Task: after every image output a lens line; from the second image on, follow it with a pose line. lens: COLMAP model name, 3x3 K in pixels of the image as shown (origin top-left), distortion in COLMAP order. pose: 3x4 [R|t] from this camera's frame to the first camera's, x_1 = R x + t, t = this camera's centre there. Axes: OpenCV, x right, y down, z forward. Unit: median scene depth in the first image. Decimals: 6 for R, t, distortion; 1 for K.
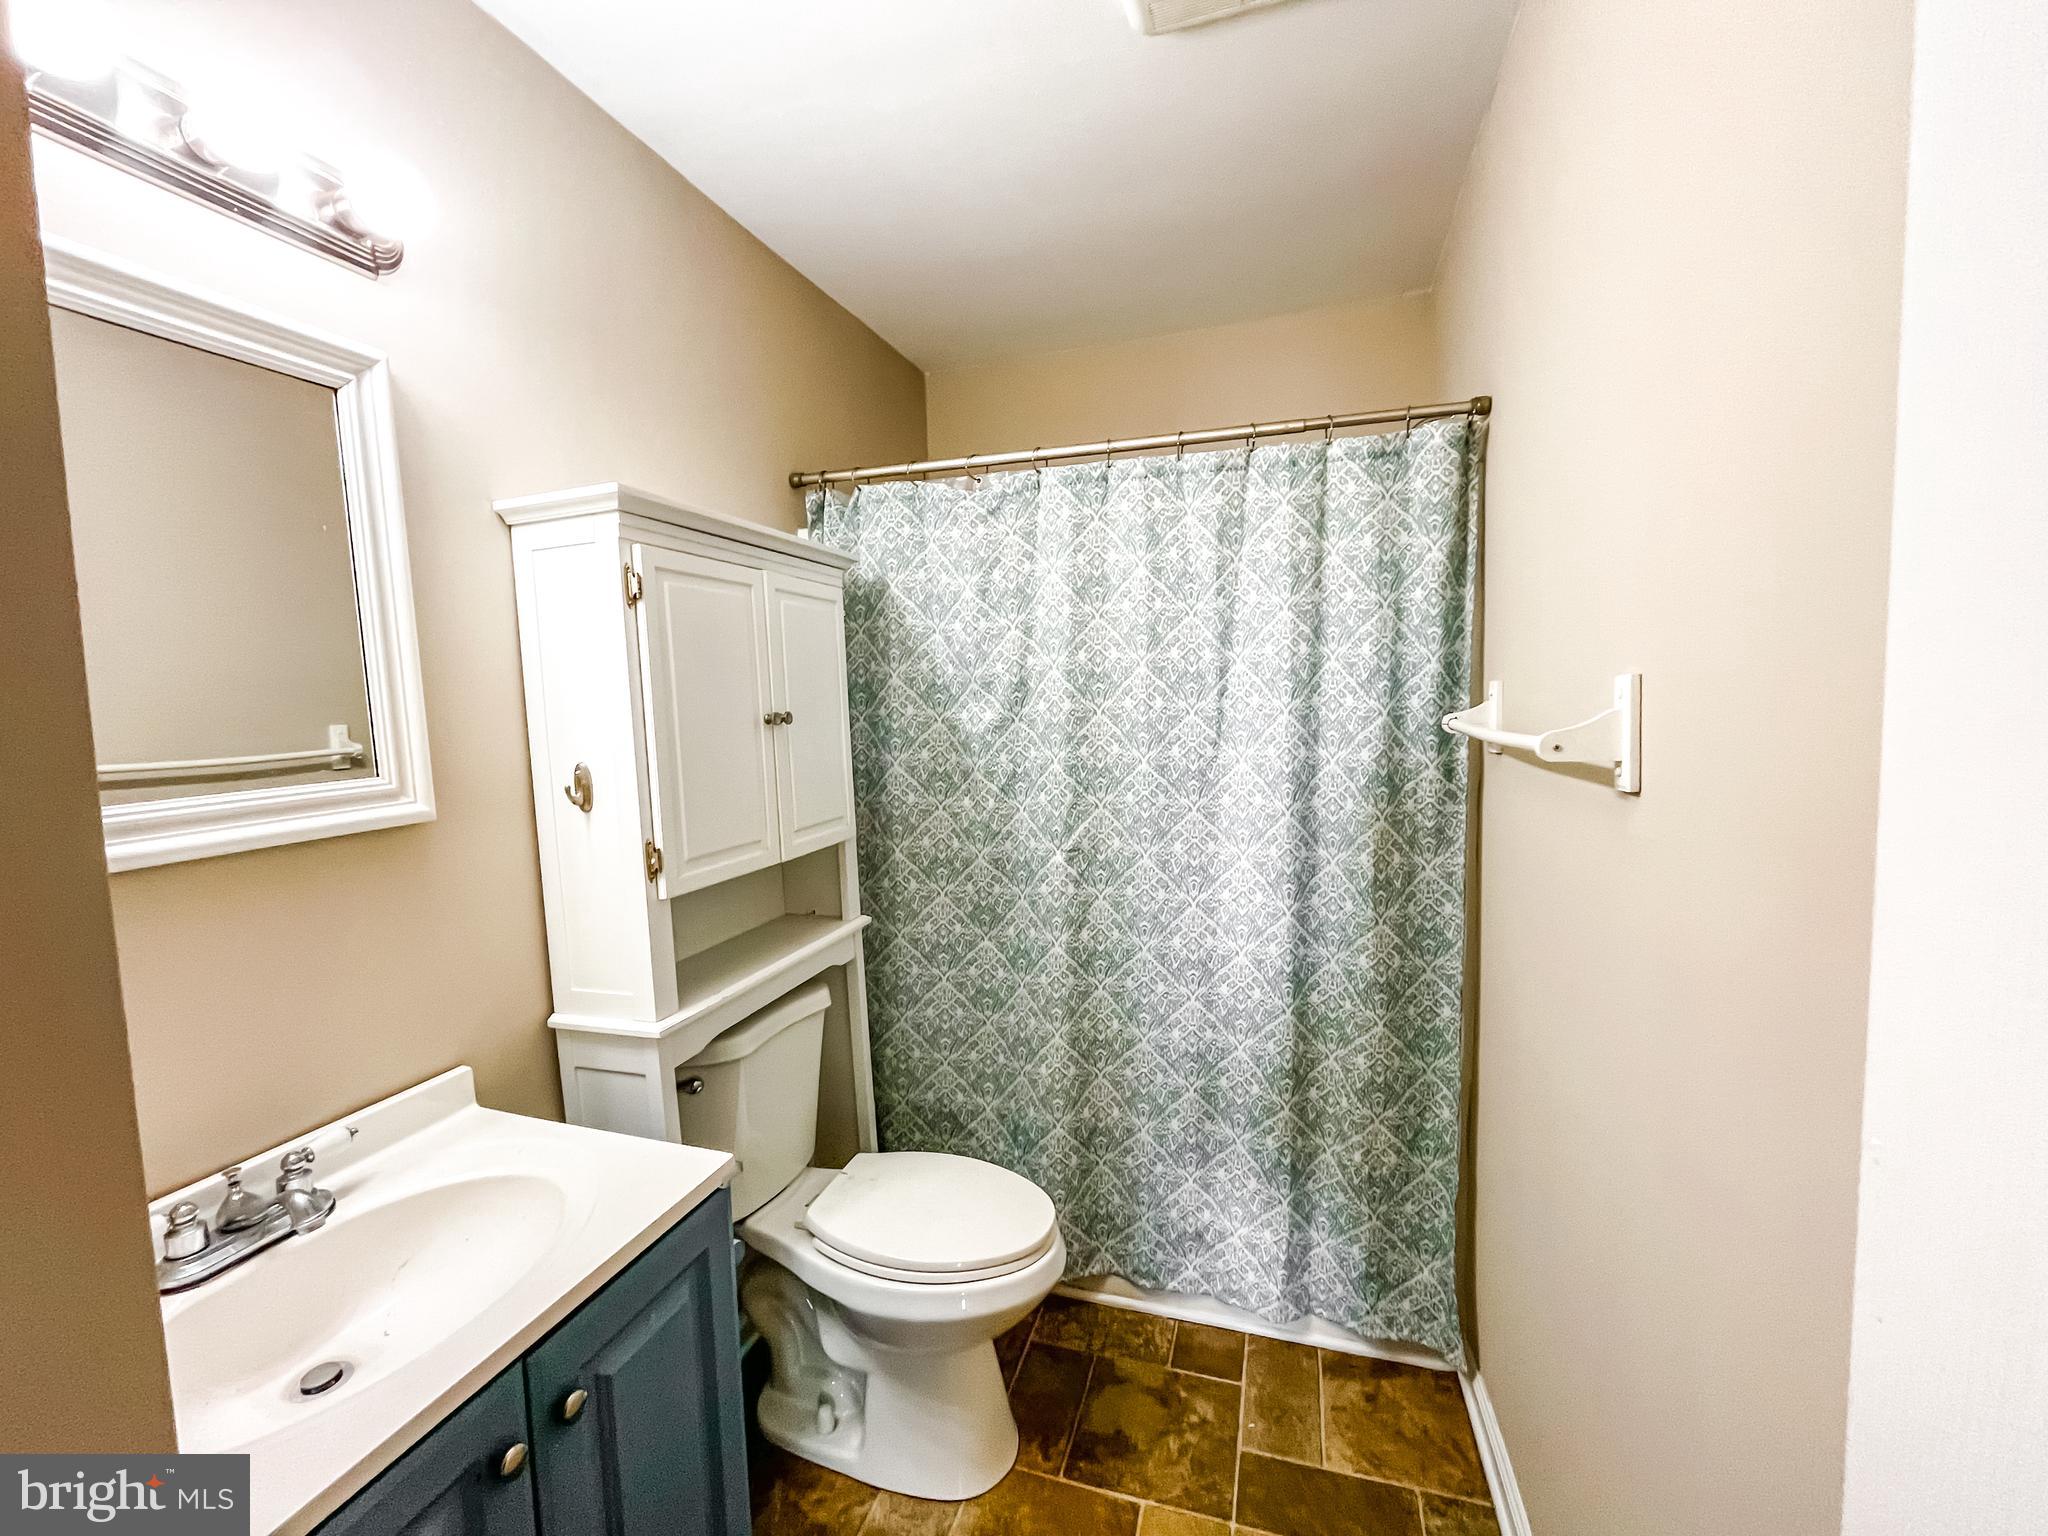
lens RADIAL K [[843.6, 0, 1022.7], [0, 843.6, 772.9], [0, 0, 1]] dist [-0.001201, -0.000498]
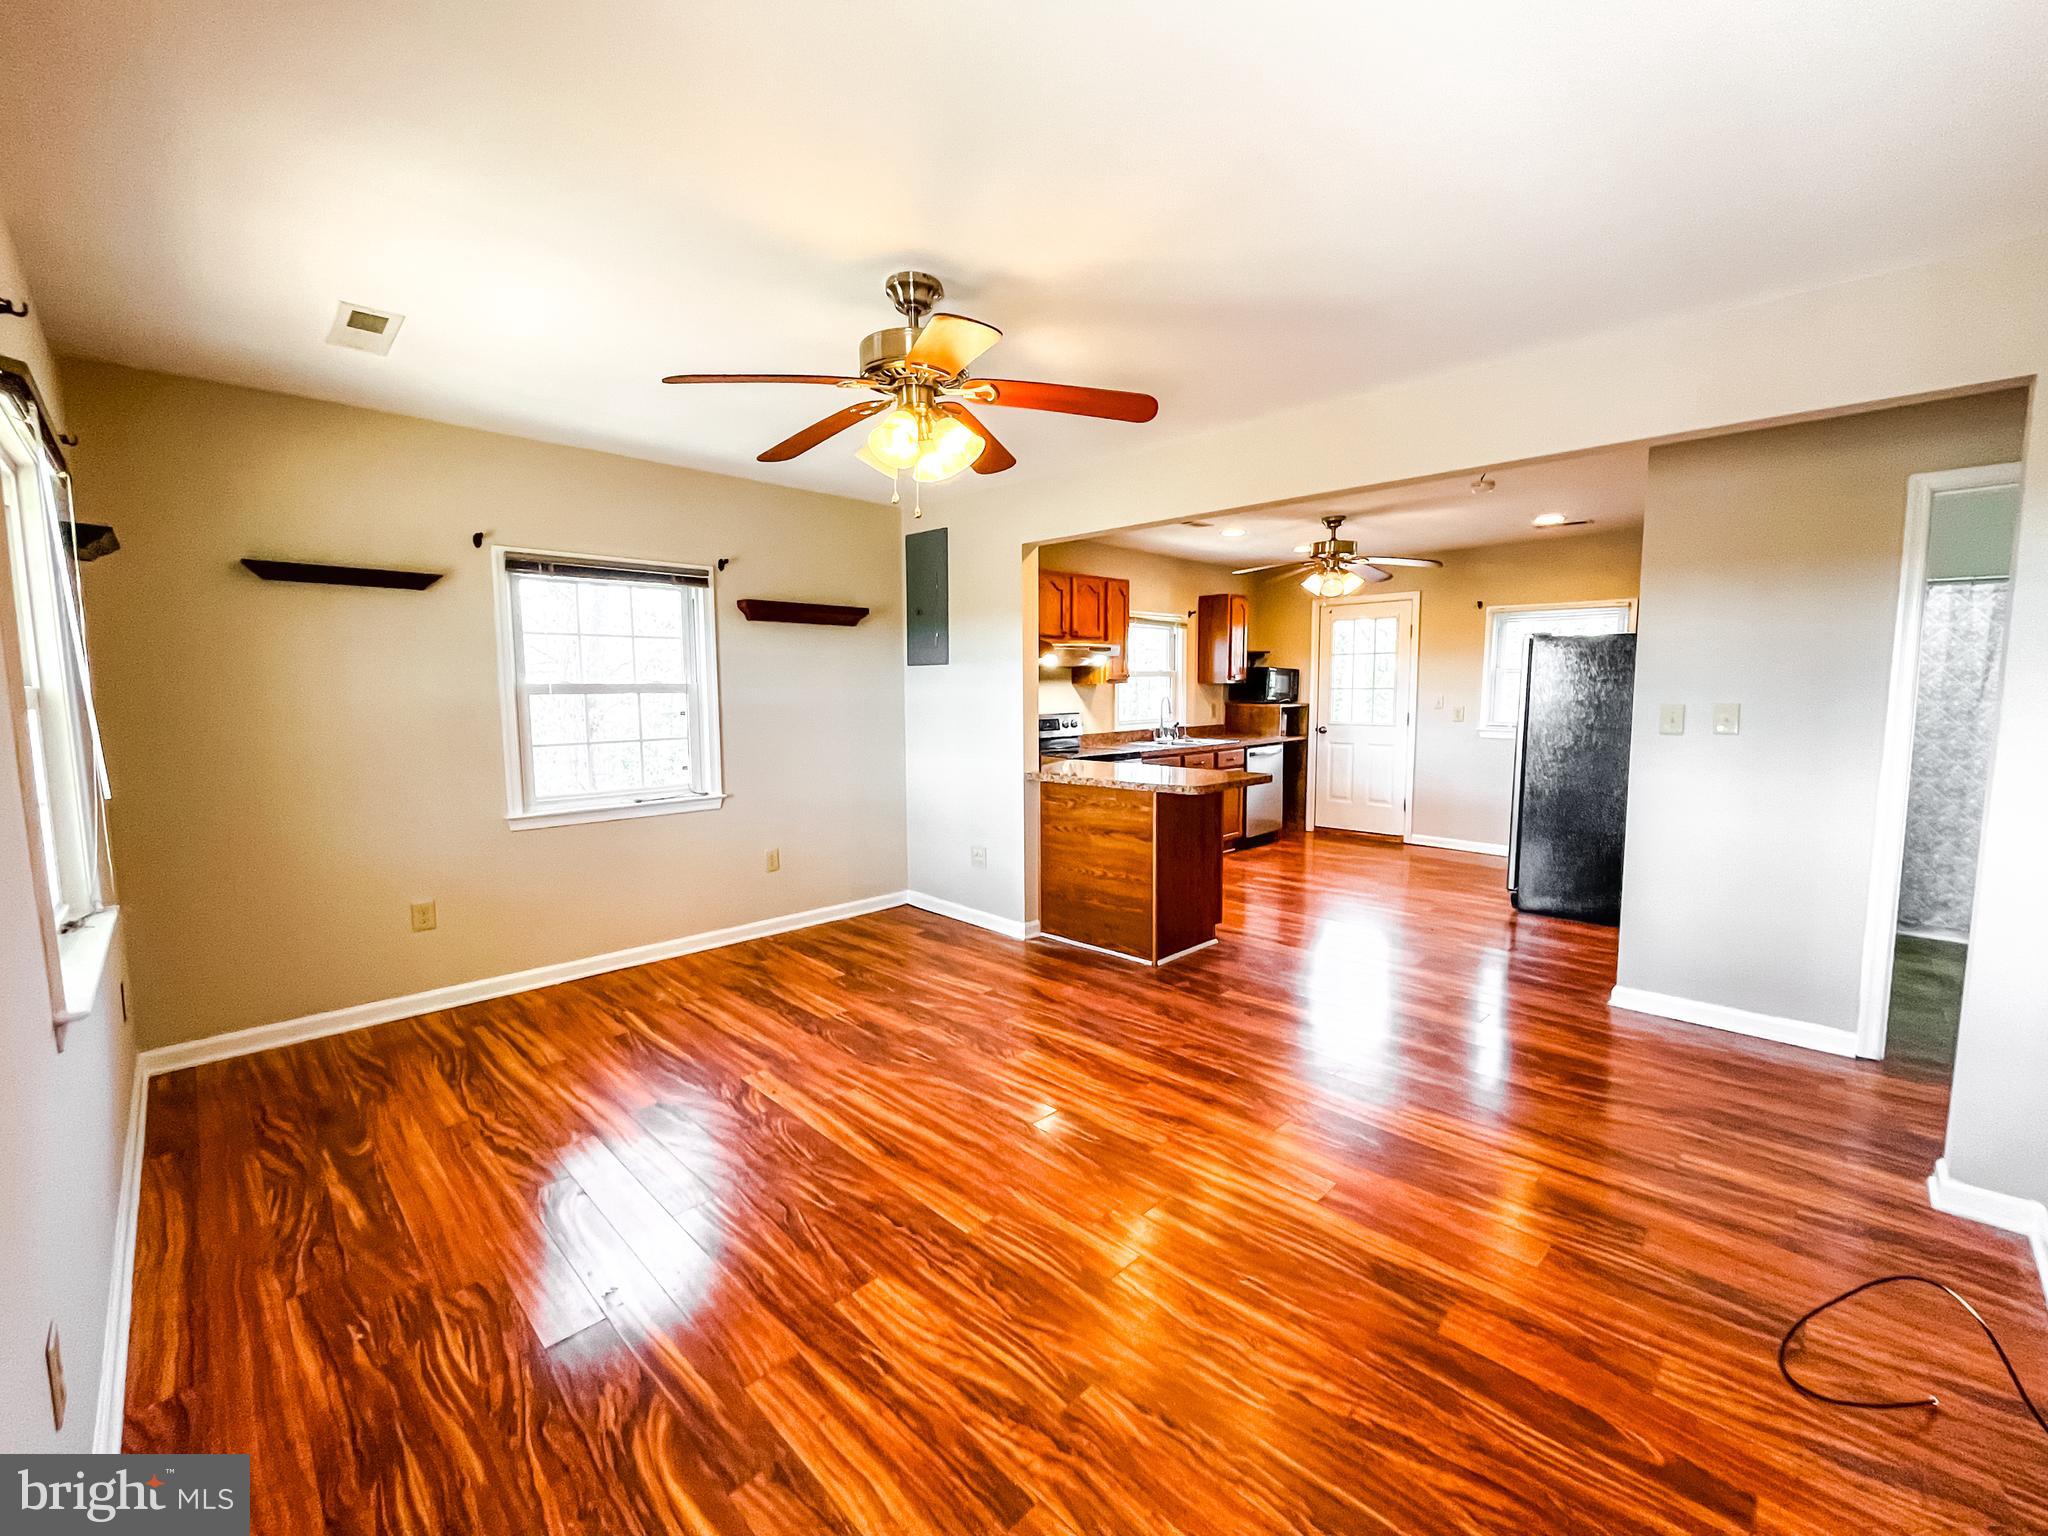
lens RADIAL K [[843.6, 0, 1014.1], [0, 843.6, 775.6], [0, 0, 1]] dist [-0.001201, -0.000498]
pose [[0.889442, 0.071635, -0.451399, -1.168324], [-0.062144, 0.997424, 0.035837, 0.275794], [0.452803, -0.003823, 0.891602, -2.503730]]
